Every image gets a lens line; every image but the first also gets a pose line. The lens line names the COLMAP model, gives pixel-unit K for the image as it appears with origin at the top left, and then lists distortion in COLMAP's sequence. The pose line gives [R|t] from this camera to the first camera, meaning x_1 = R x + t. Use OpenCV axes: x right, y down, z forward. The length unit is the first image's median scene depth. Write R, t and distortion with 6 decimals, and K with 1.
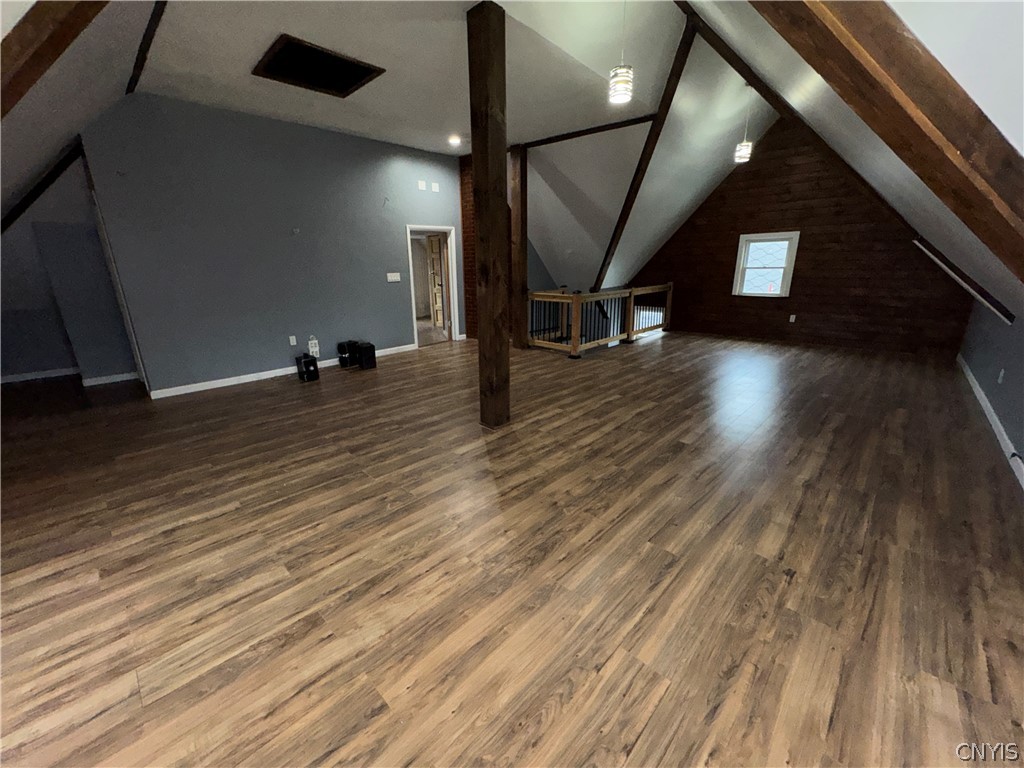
lens RADIAL K [[406.7, 0, 512.0], [0, 406.7, 384.0], [0, 0, 1]] dist [-0.002542, 0.000619]
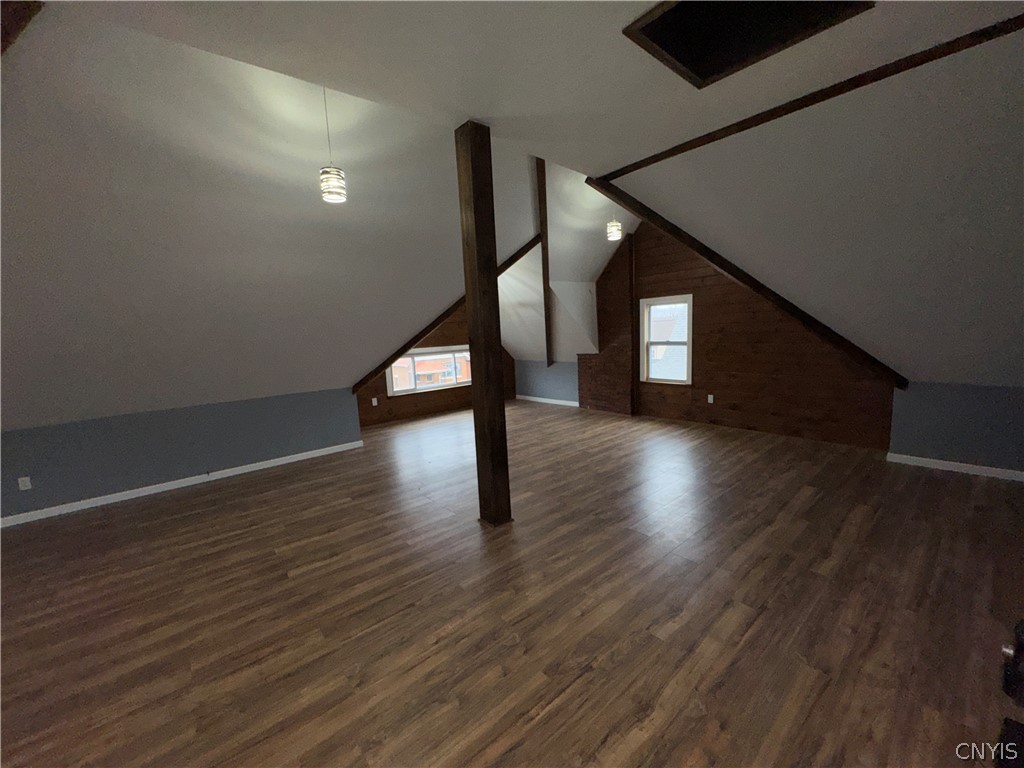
lens RADIAL K [[406.7, 0, 512.0], [0, 406.7, 384.0], [0, 0, 1]] dist [-0.002542, 0.000619]
pose [[-0.993169, 0.049912, 0.105475, -0.166429], [0.088638, 0.910574, 0.403730, -0.483380], [-0.075891, 0.410321, -0.908778, 1.483548]]
